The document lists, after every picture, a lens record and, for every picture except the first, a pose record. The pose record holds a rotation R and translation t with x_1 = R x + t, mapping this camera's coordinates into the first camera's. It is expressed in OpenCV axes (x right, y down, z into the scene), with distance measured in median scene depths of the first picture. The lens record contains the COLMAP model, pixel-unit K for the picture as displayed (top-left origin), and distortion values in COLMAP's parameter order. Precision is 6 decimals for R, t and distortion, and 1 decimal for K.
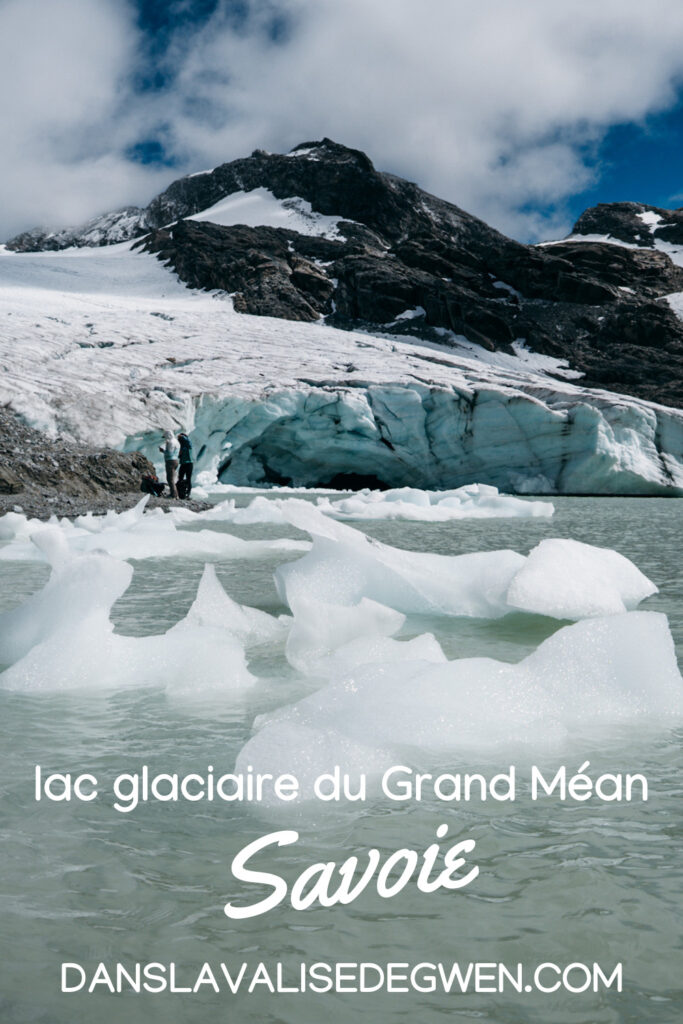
lens RADIAL K [[1130.8, 0, 341.5], [0, 1130.8, 512.0], [0, 0, 1]] dist [-0.009344, -0.008272]
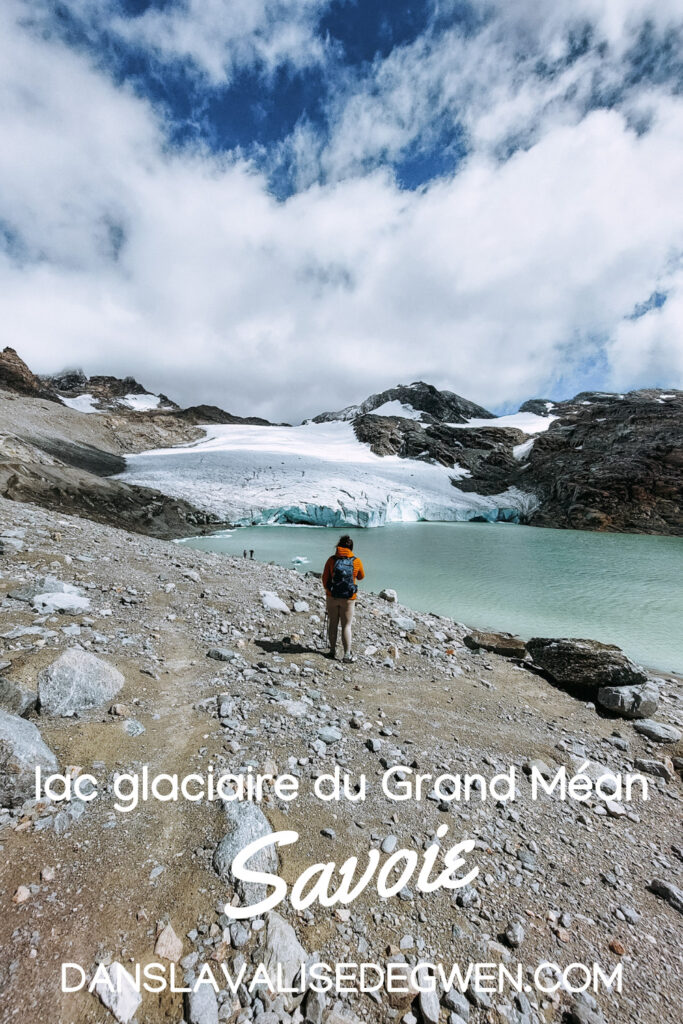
lens RADIAL K [[432.1, 0, 341.5], [0, 432.1, 512.0], [0, 0, 1]] dist [-0.001153, -0.000075]
pose [[0.971769, 0.025420, -0.234563, 0.119472], [-0.025797, 0.999666, 0.001461, -0.015450], [0.234521, 0.004631, 0.972100, -0.161728]]
